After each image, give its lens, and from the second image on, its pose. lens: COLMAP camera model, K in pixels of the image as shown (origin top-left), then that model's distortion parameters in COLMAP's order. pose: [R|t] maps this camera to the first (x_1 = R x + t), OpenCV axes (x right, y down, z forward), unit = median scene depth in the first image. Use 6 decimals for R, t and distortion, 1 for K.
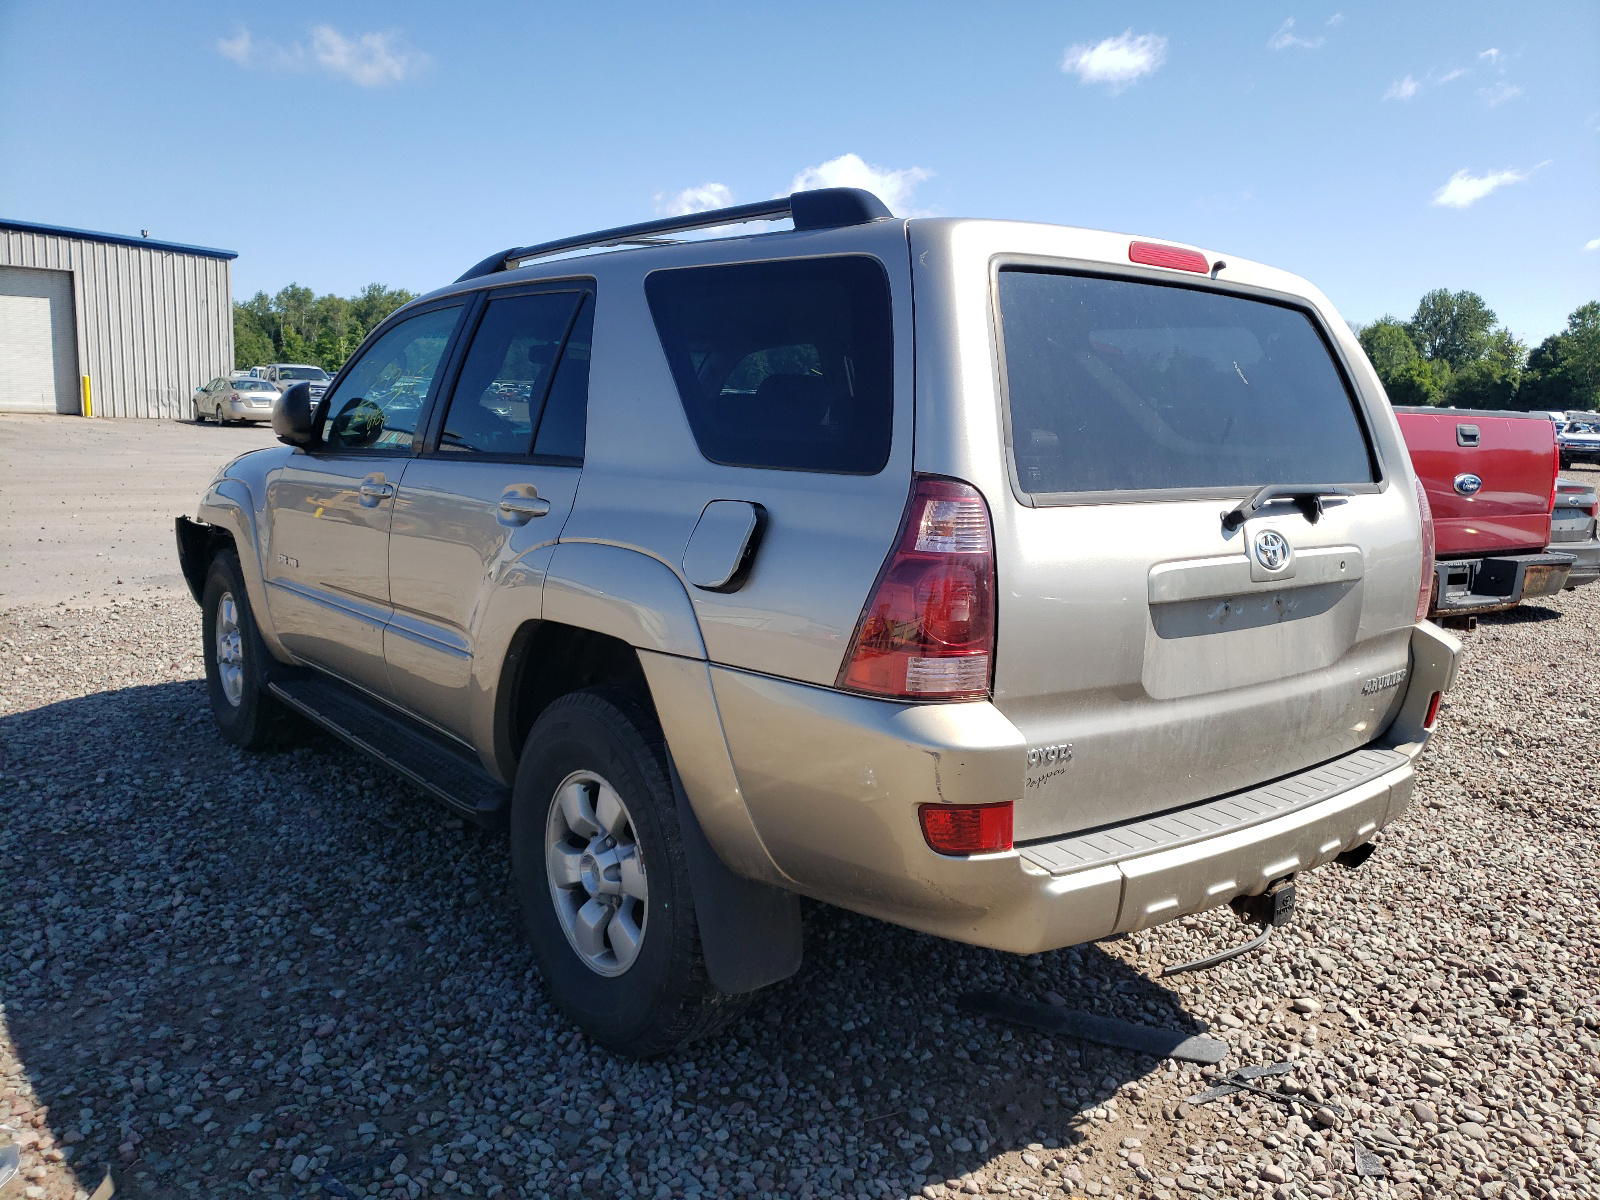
lens RADIAL K [[1394.3, 0, 804.4], [0, 1394.3, 598.6], [0, 0, 1]] dist [-0.028180, -0.006036]
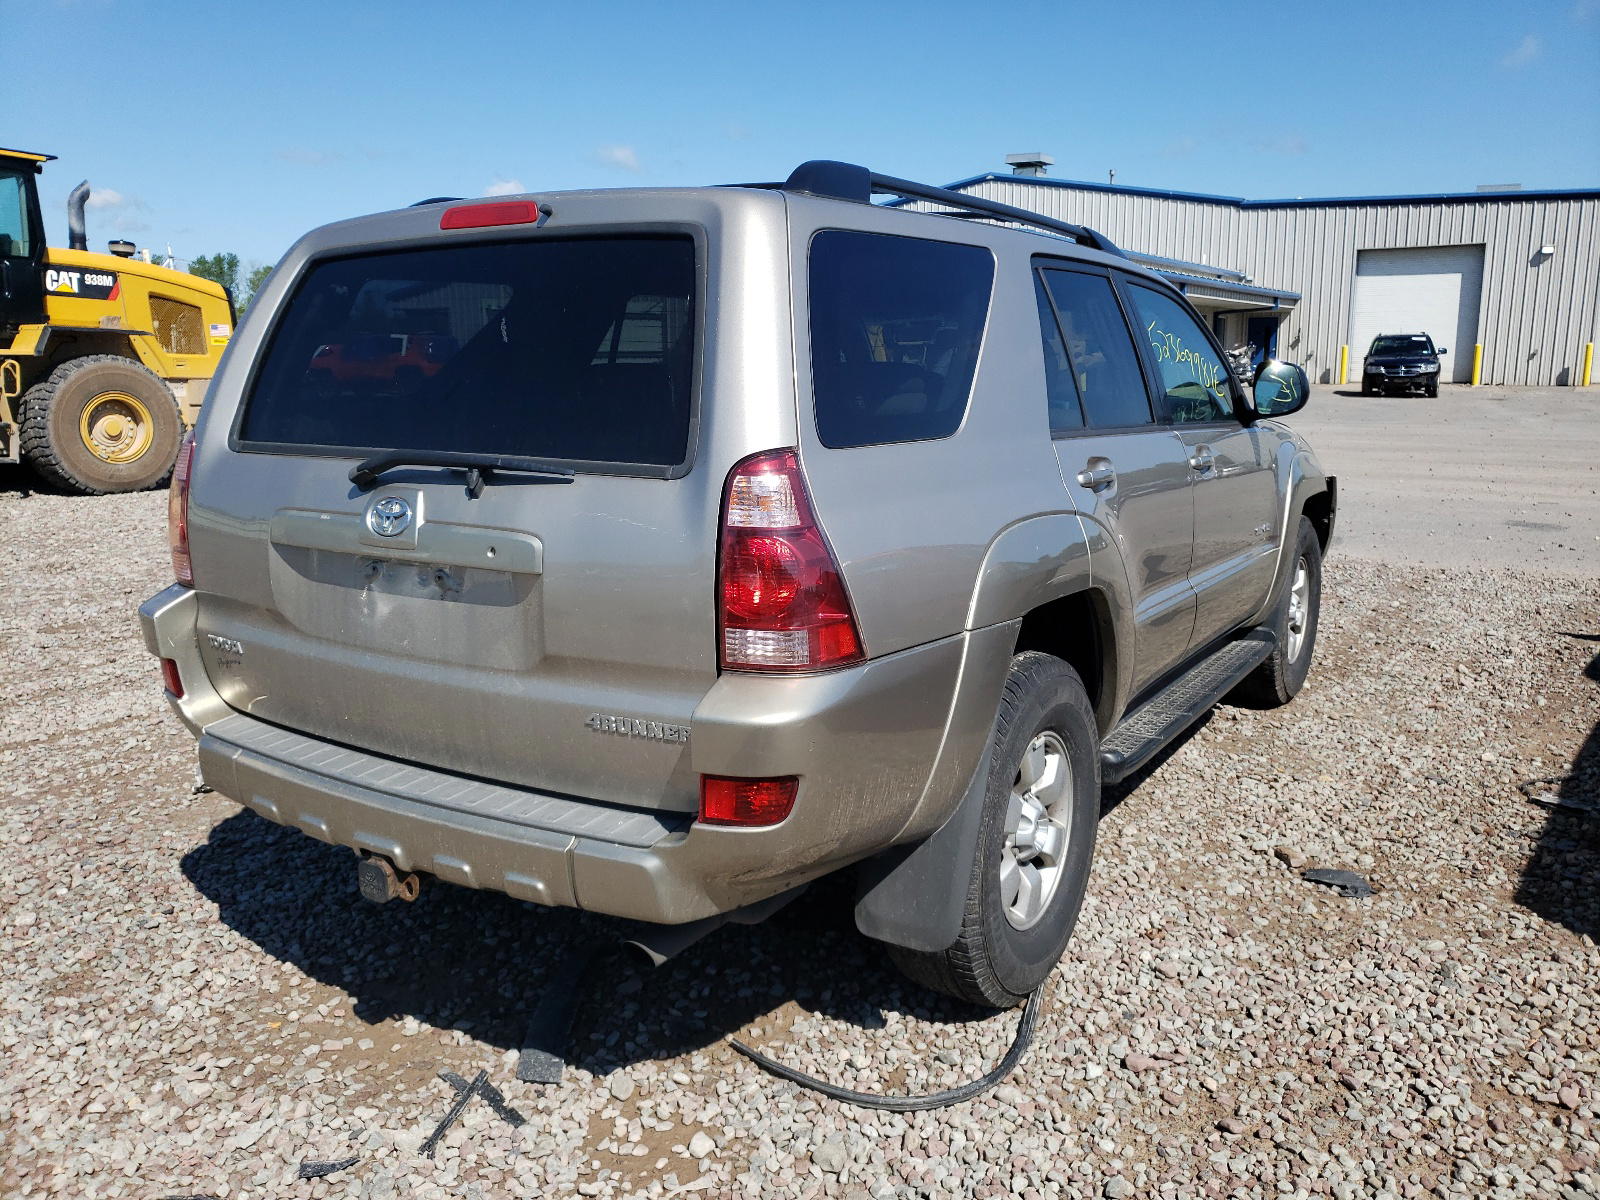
lens RADIAL K [[1394.3, 0, 805.9], [0, 1394.3, 601.8], [0, 0, 1]] dist [-0.028180, -0.006036]
pose [[0.293449, 0.153222, -0.943616, 1.246303], [-0.133061, 0.984010, 0.118401, -0.120201], [0.946669, 0.090814, 0.309145, 0.908703]]
